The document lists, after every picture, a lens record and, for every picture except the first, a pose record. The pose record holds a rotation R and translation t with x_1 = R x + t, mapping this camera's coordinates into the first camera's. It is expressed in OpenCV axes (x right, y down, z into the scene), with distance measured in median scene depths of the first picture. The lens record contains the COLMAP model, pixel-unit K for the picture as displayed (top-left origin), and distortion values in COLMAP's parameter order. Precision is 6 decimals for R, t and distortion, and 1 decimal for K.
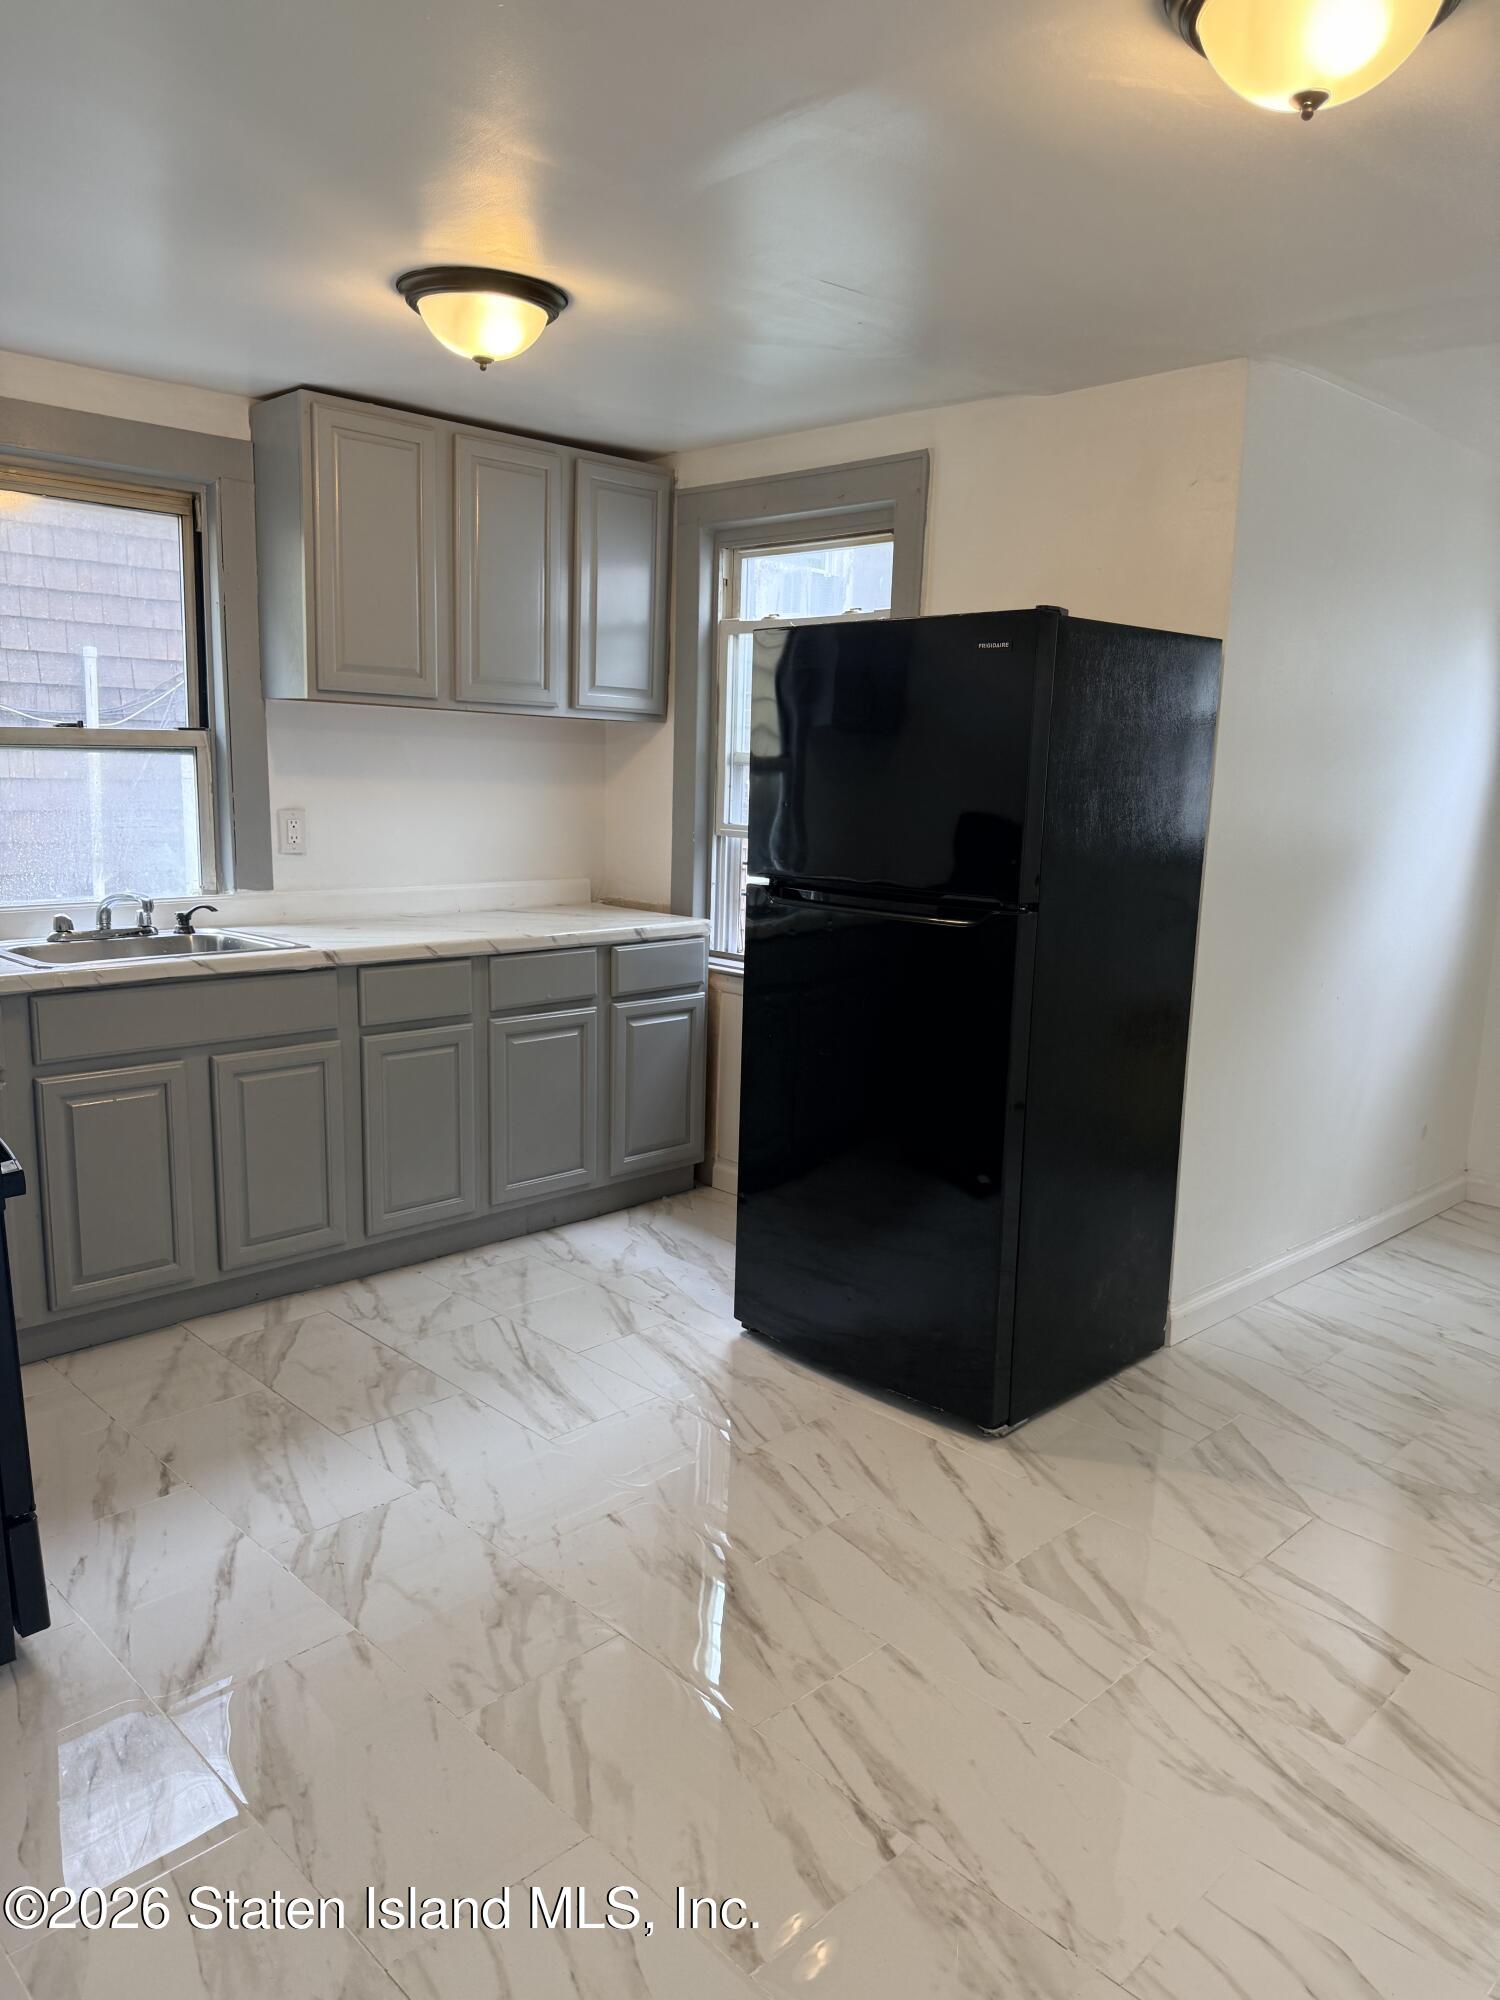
lens RADIAL K [[1429.3, 0, 814.1], [0, 1429.3, 1005.5], [0, 0, 1]] dist [0.146941, -0.261184]
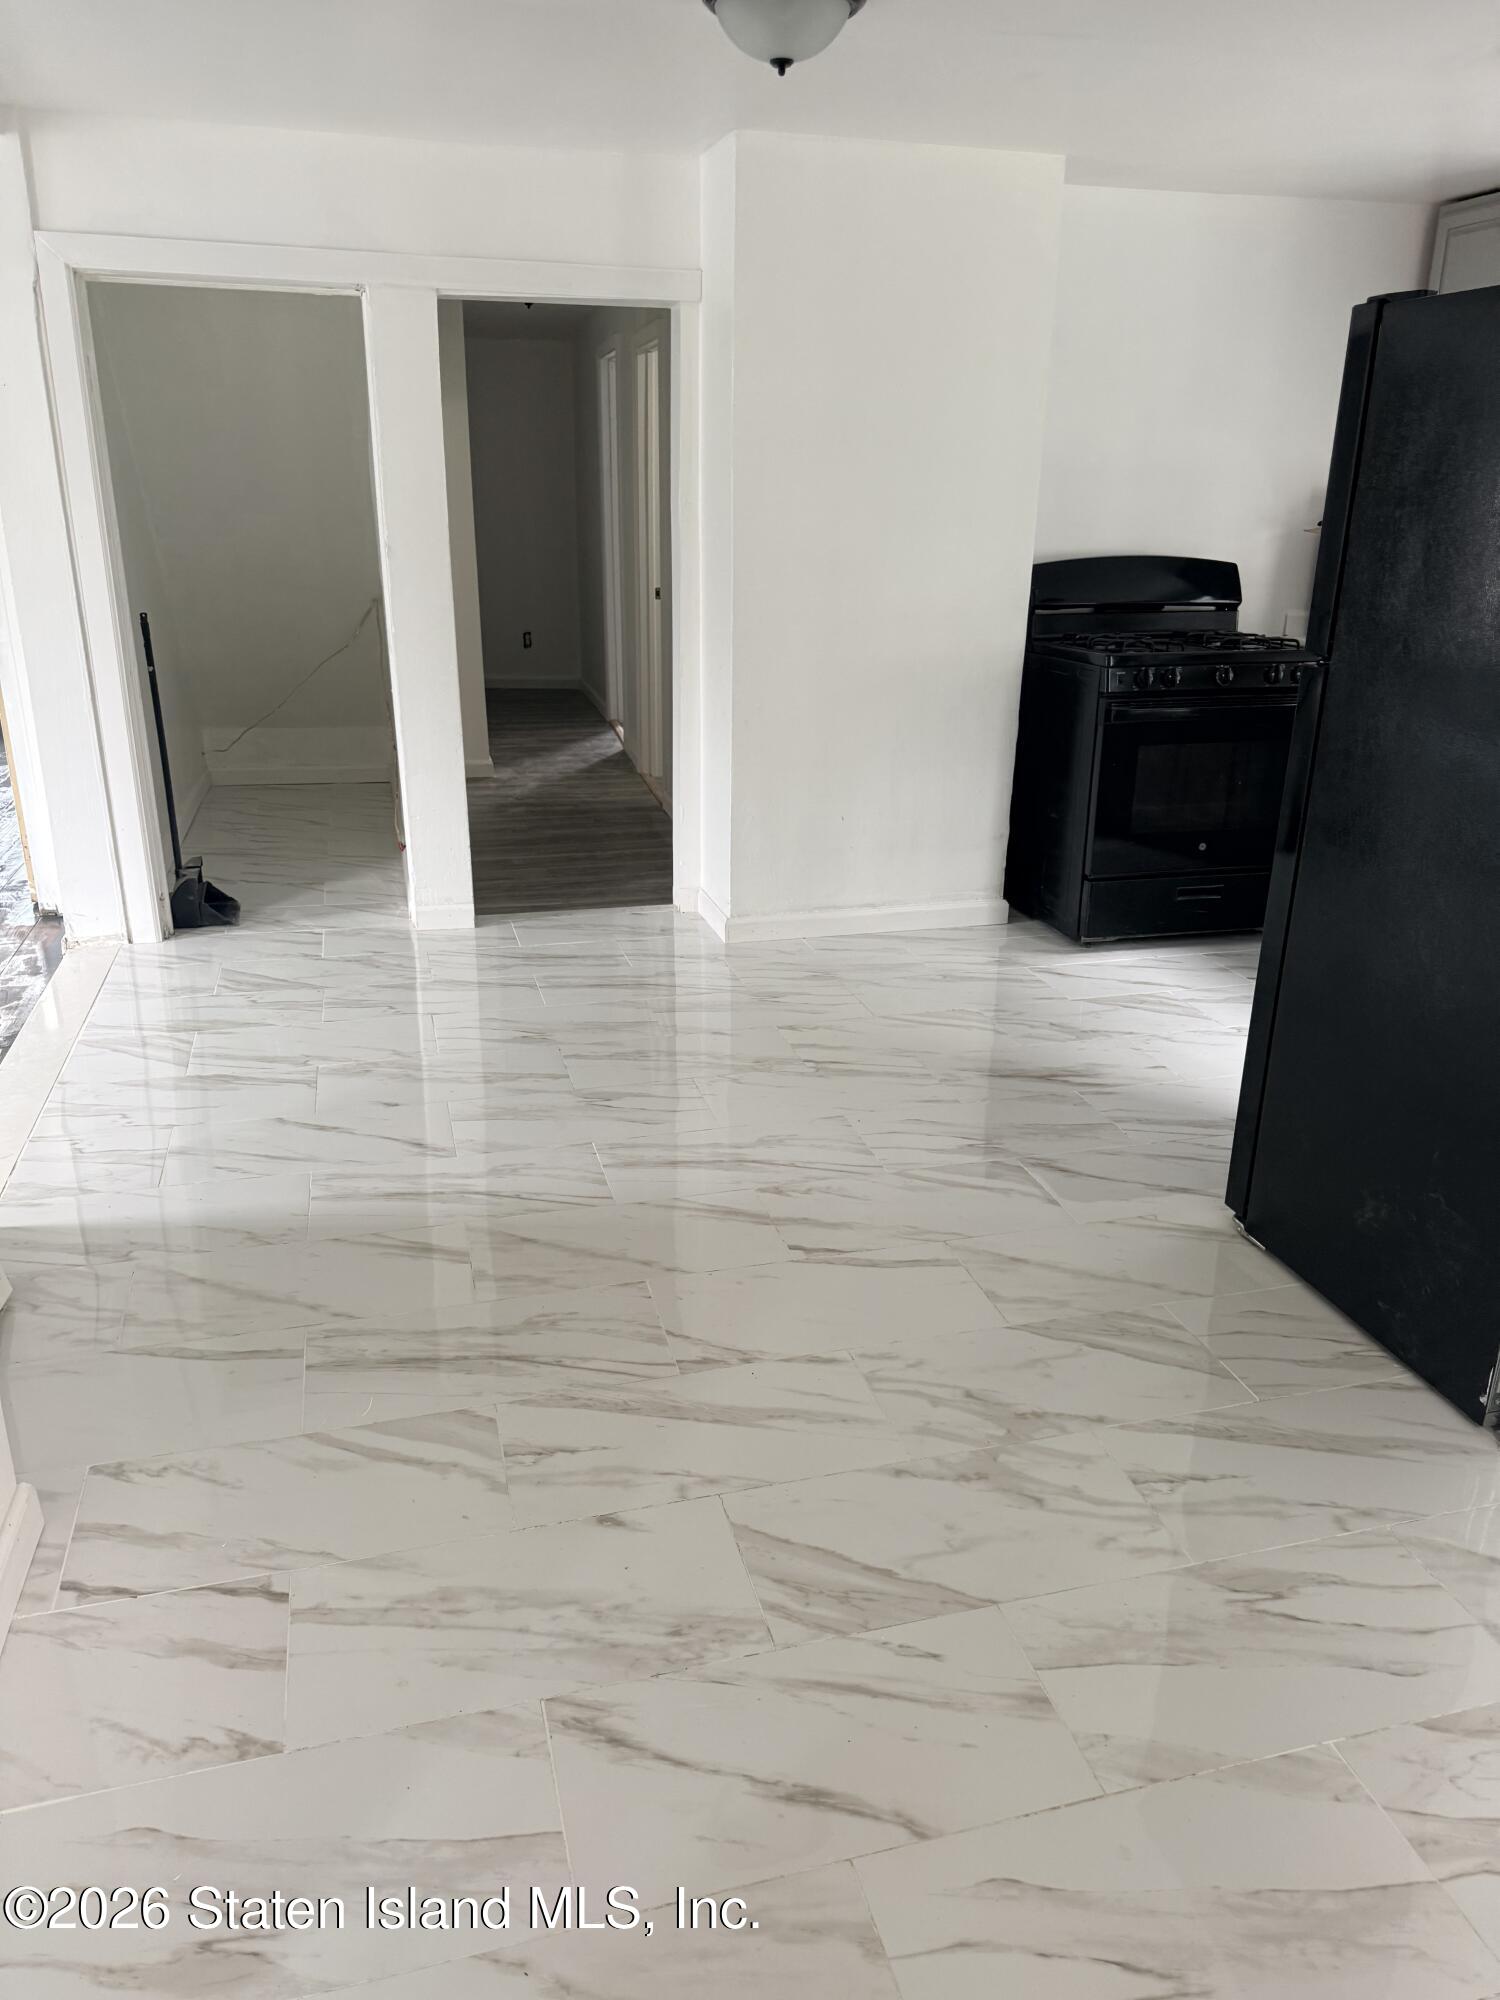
lens RADIAL K [[1429.3, 0, 814.1], [0, 1429.3, 1005.5], [0, 0, 1]] dist [0.146941, -0.261184]
pose [[-0.495917, 0.265748, -0.826707, 0.871071], [-0.165021, 0.905832, 0.390174, -0.150734], [0.852546, 0.329918, -0.405364, 0.913680]]
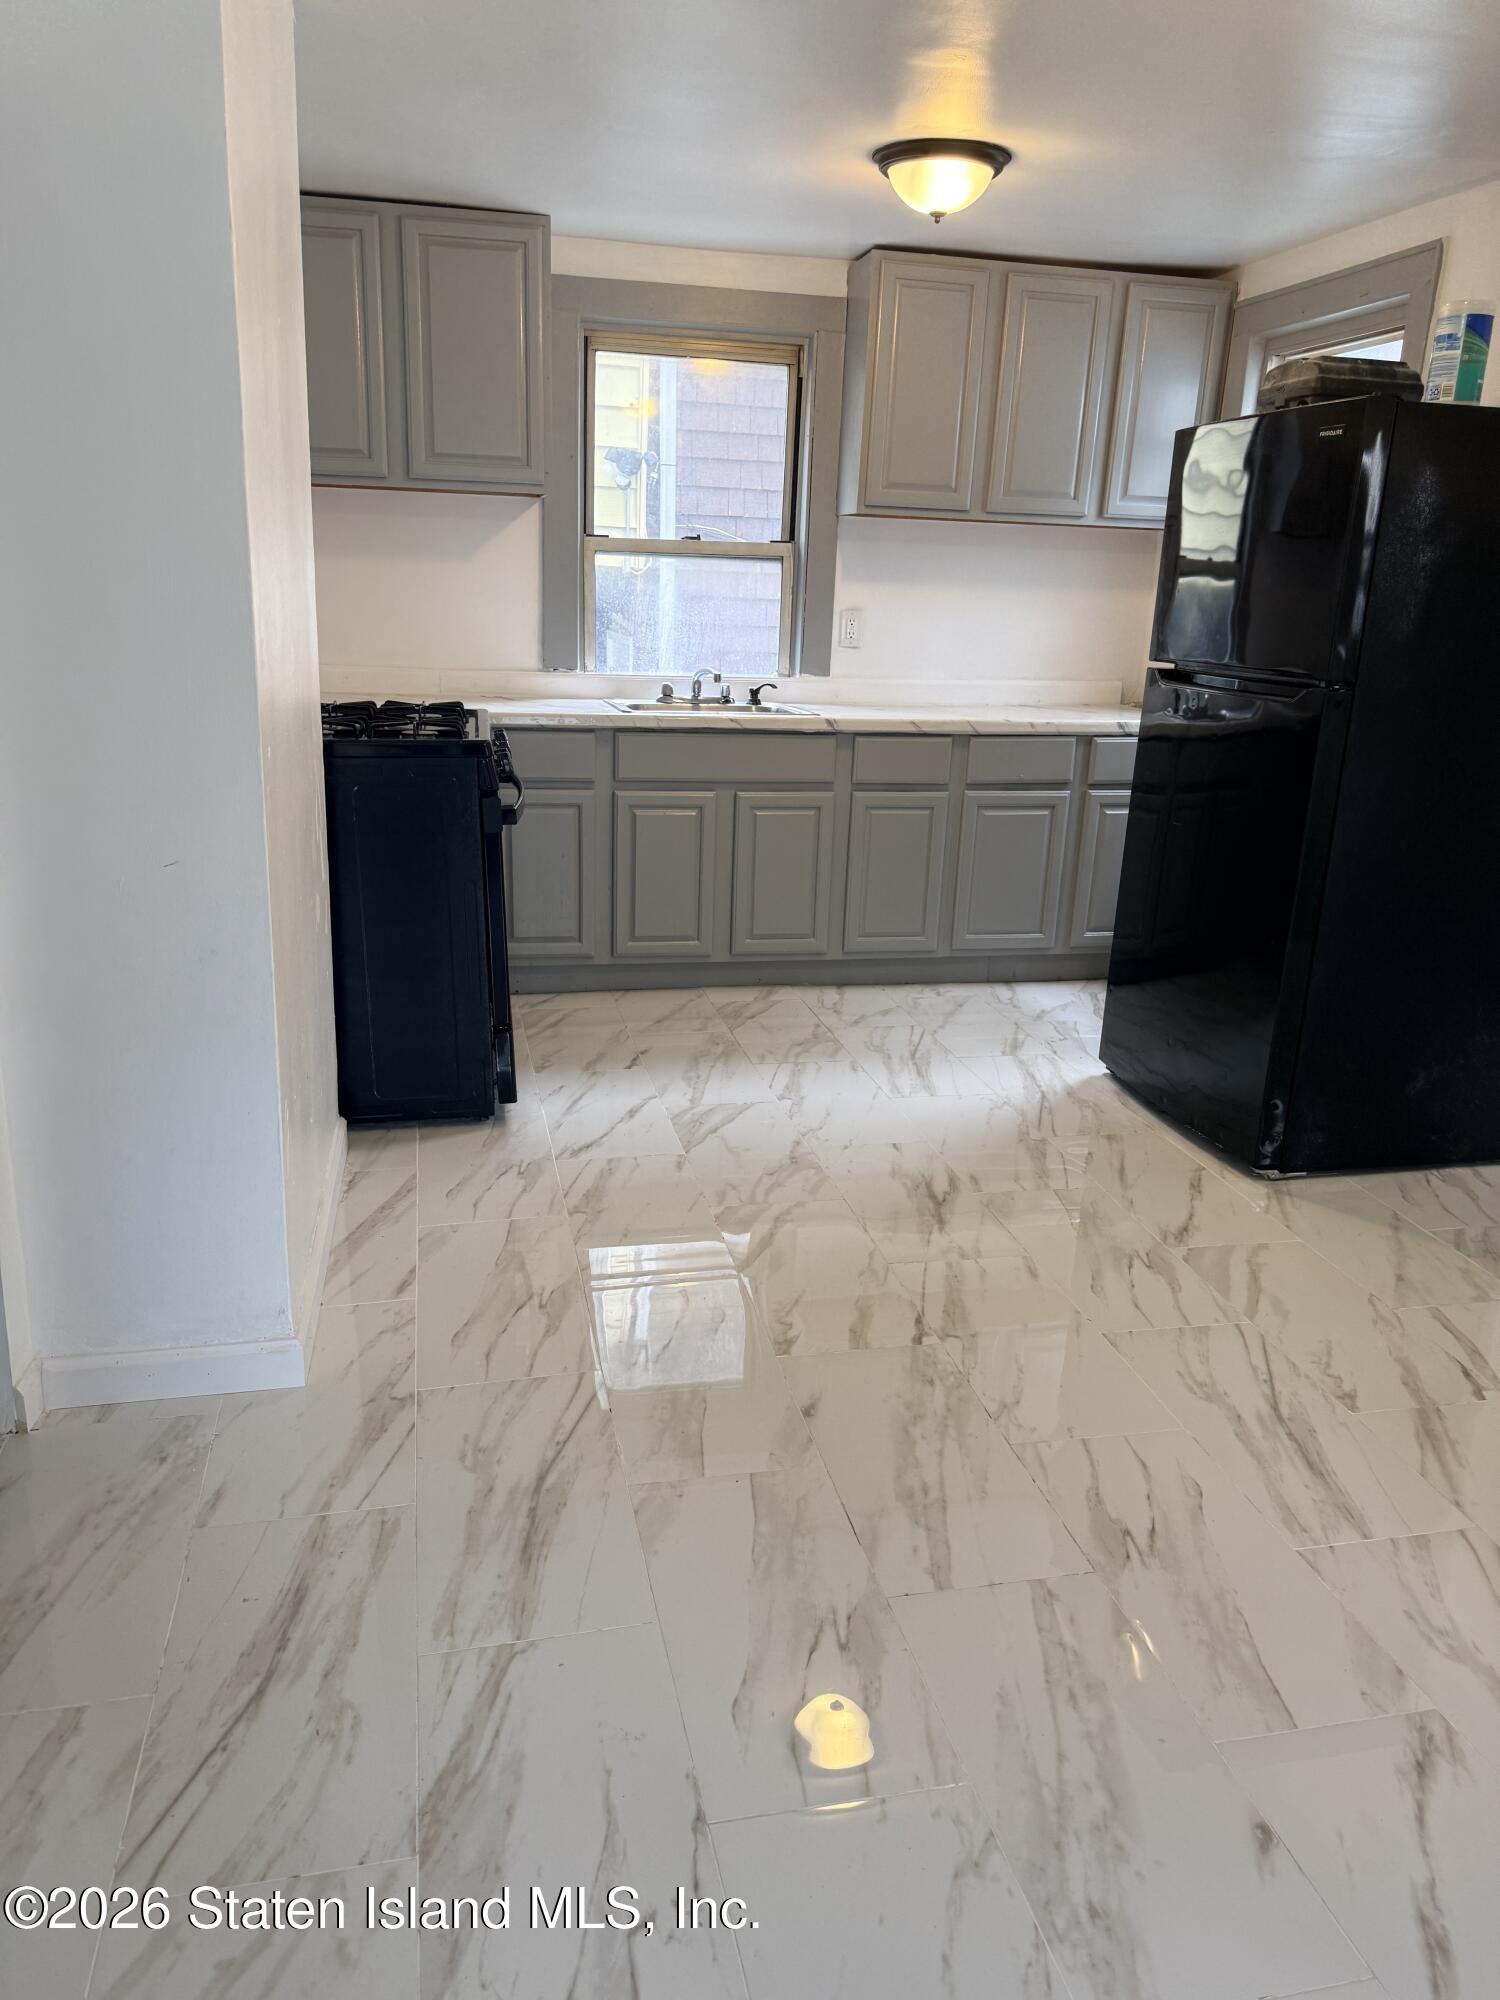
lens RADIAL K [[1436.7, 0, 750.0], [0, 1436.7, 1000.0], [0, 0, 1]] dist [0.159038, -0.349934]
pose [[0.840269, 0.150483, -0.520868, 0.292980], [-0.100205, 0.987263, 0.123577, 0.054559], [0.532830, -0.051644, 0.844645, -0.113909]]
